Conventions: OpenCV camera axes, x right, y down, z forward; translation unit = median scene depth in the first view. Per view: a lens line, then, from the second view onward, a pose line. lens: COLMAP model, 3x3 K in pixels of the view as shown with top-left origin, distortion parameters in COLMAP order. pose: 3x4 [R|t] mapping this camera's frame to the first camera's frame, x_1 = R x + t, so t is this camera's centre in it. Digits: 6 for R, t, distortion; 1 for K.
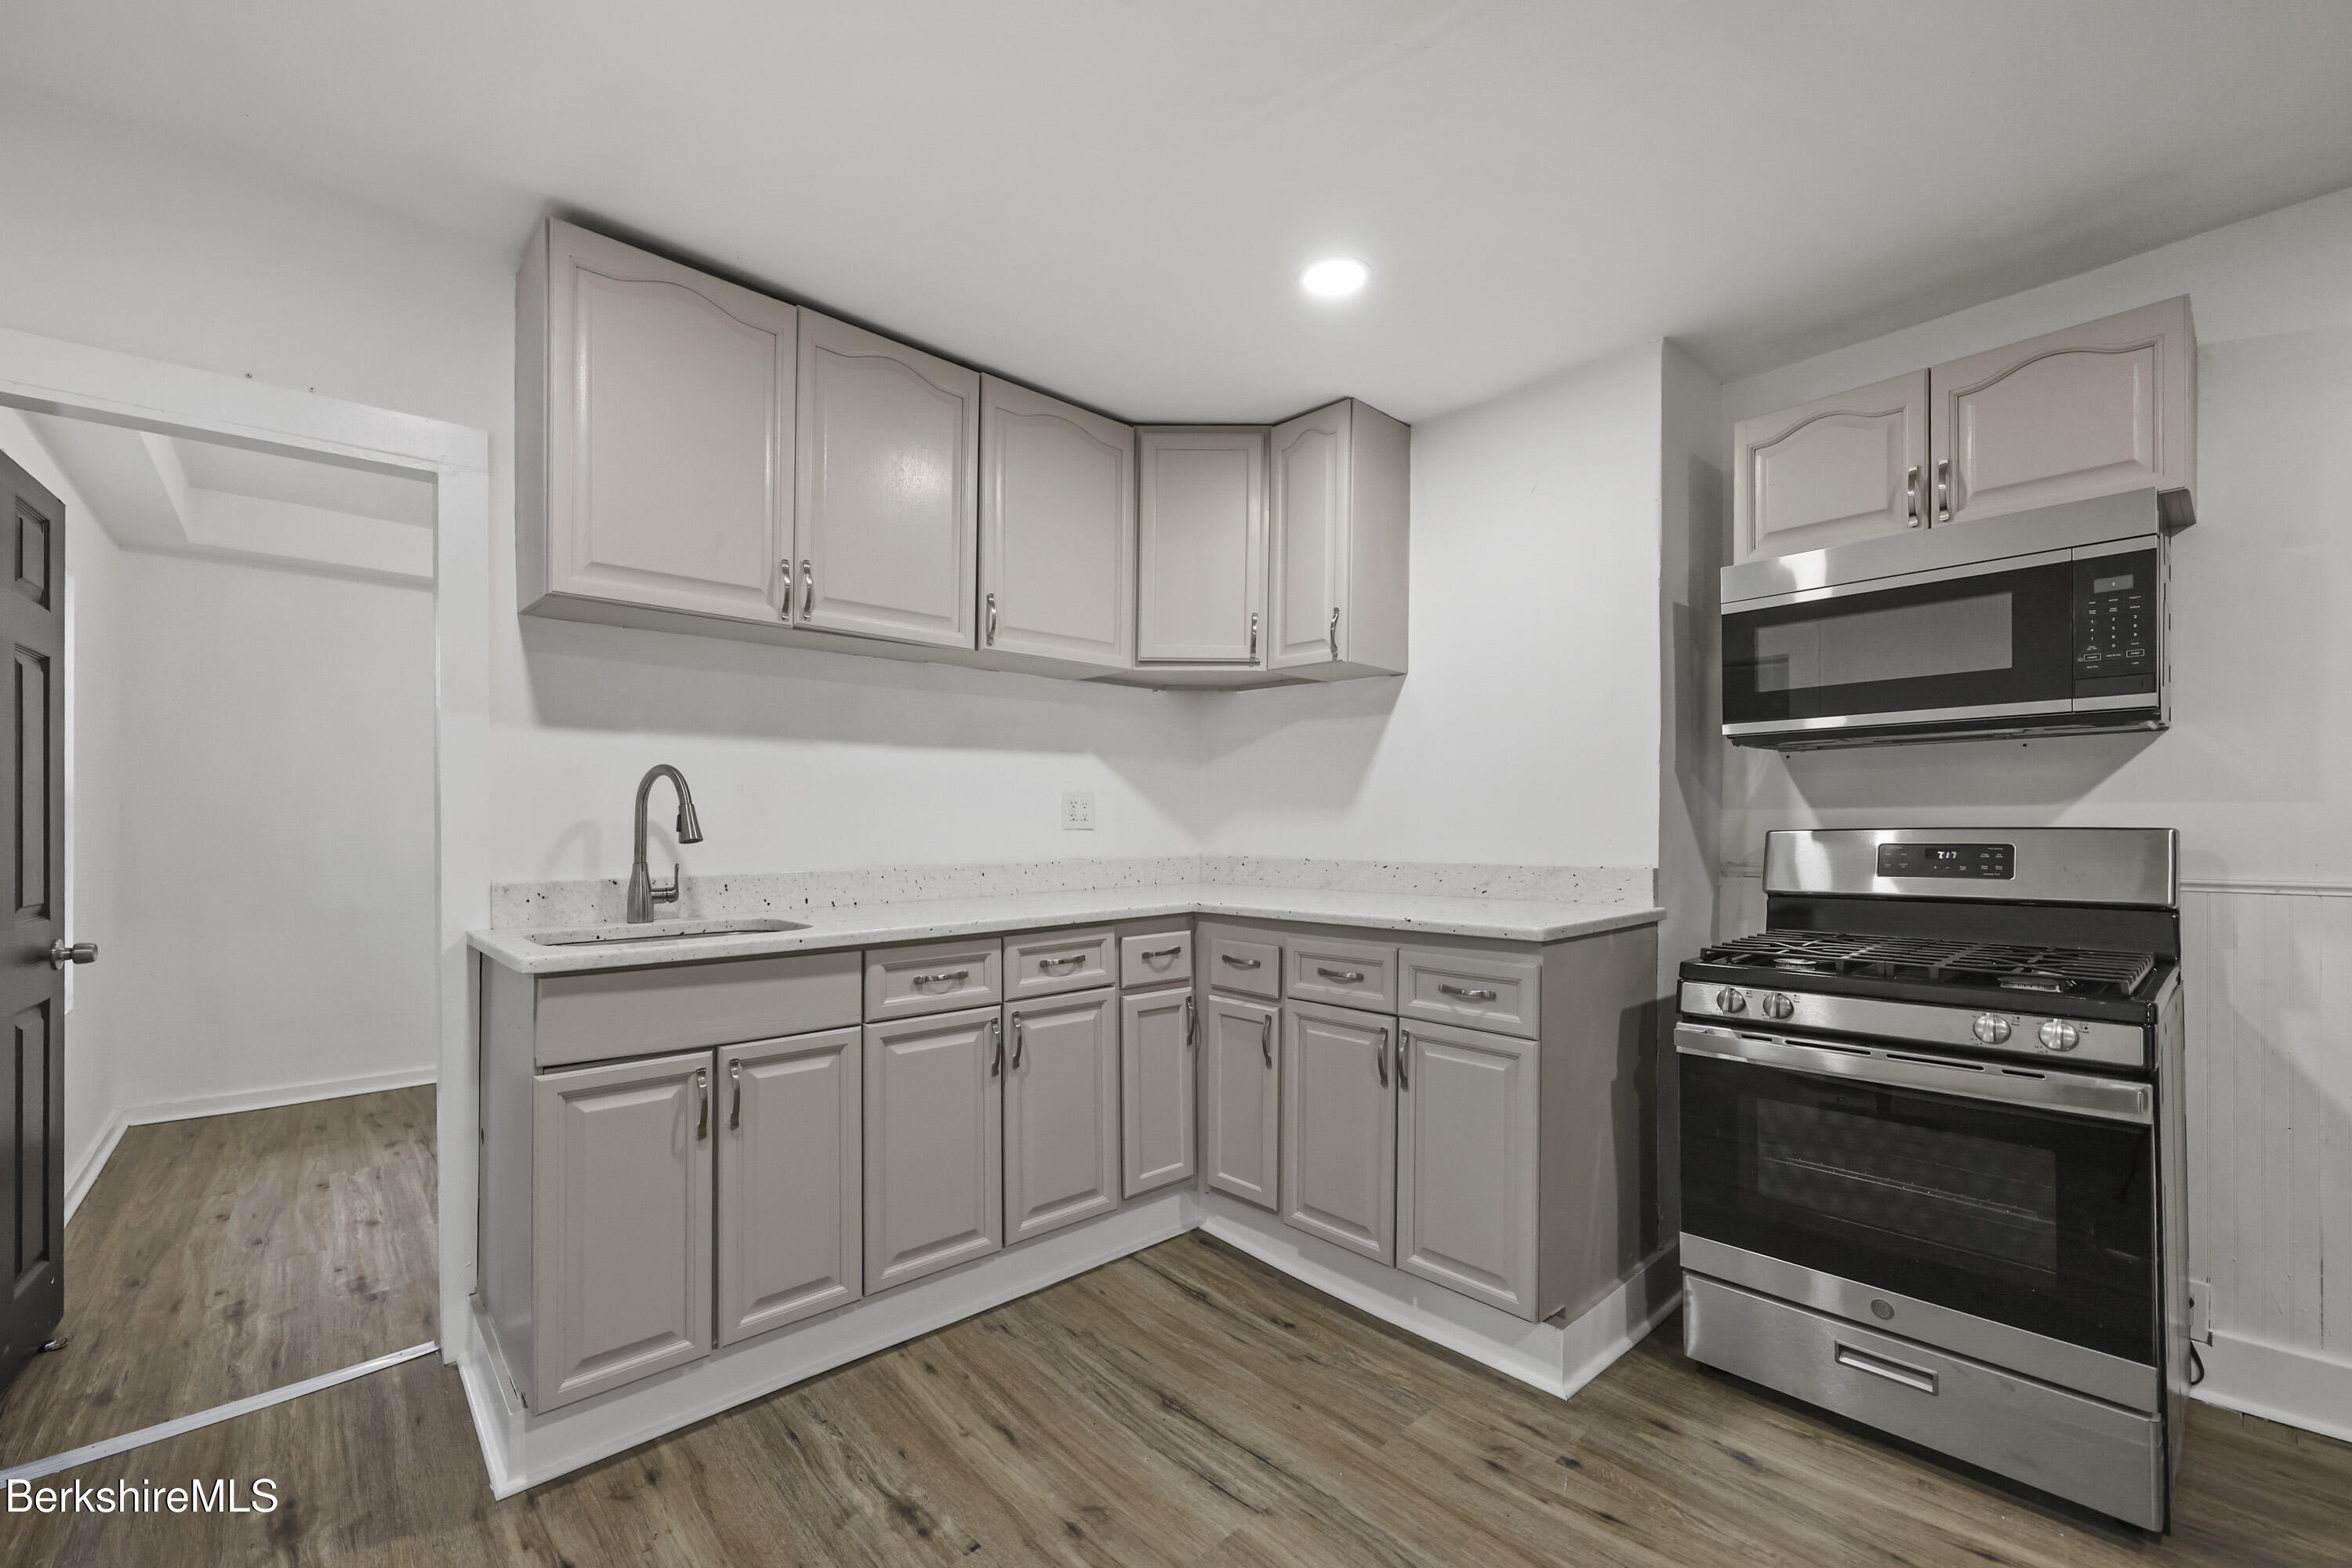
lens RADIAL K [[965.4, 0, 1180.5], [0, 965.4, 837.2], [0, 0, 1]] dist [-0.000505, 0.000119]
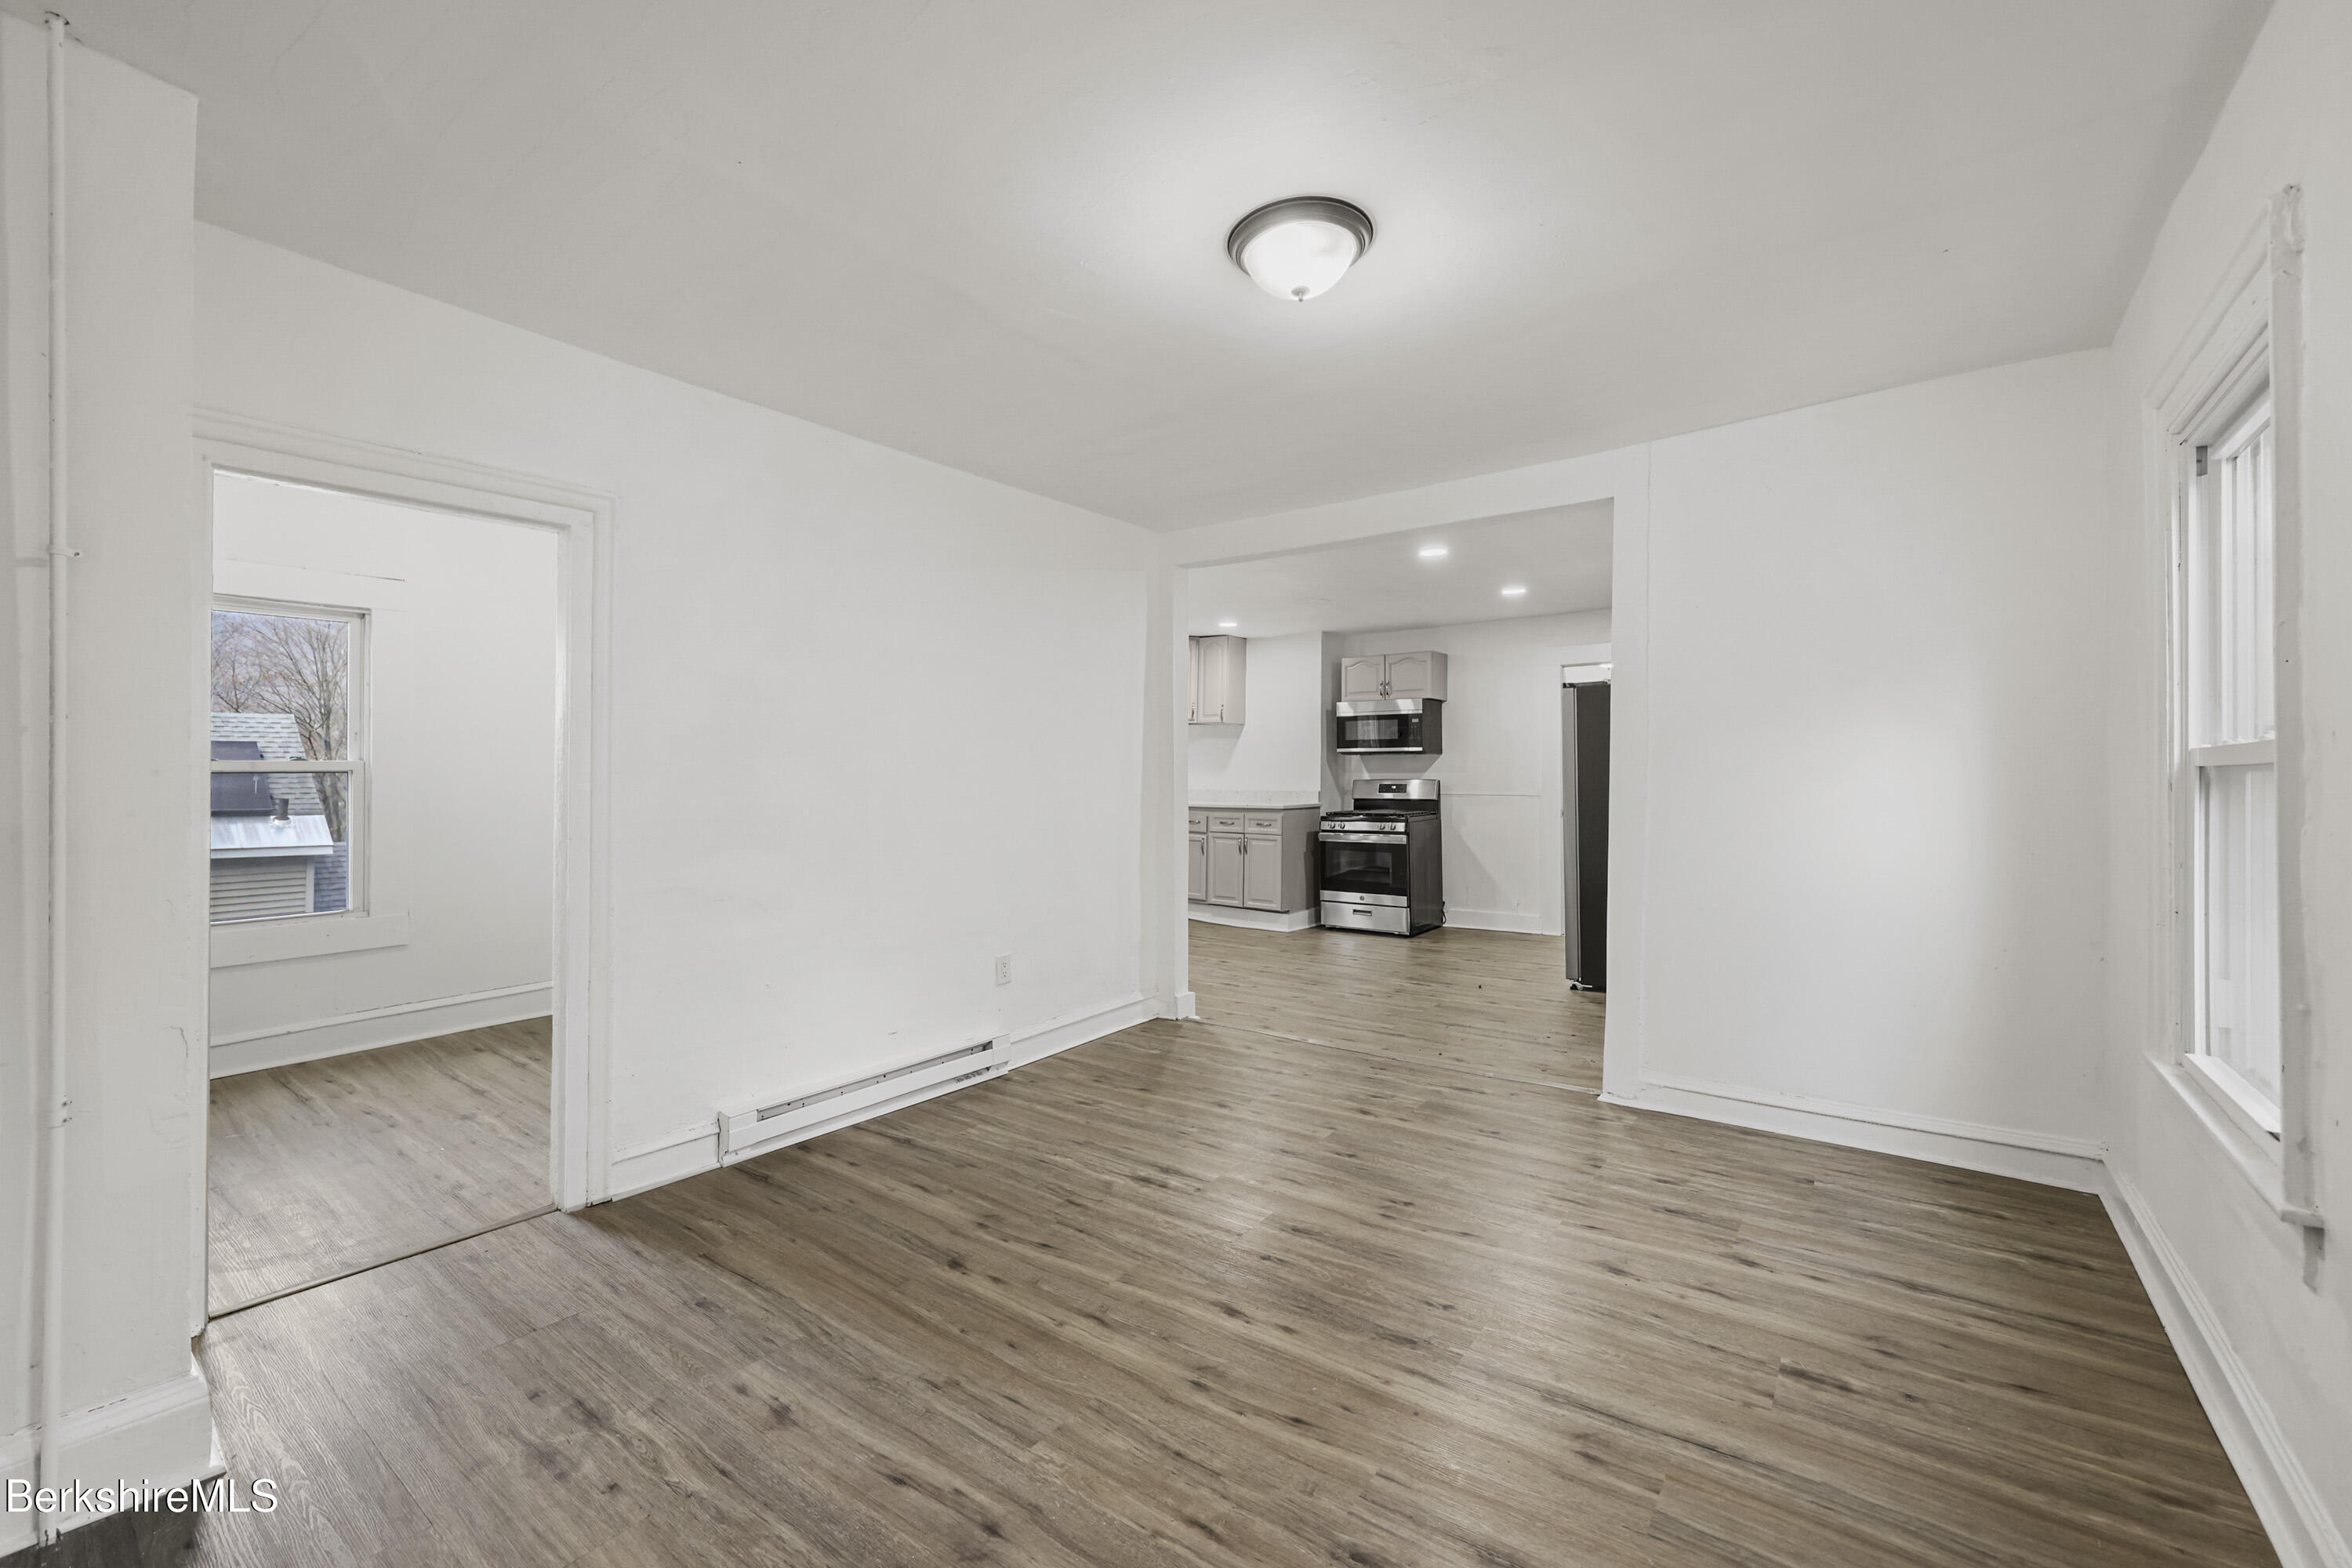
lens RADIAL K [[964.7, 0, 1173.5], [0, 964.7, 775.8], [0, 0, 1]] dist [-0.000141, -0.000076]
pose [[0.984636, 0.005499, 0.174533, -0.625324], [-0.003949, 0.999950, -0.009229, 0.013145], [-0.174575, 0.008398, 0.984608, -2.346593]]
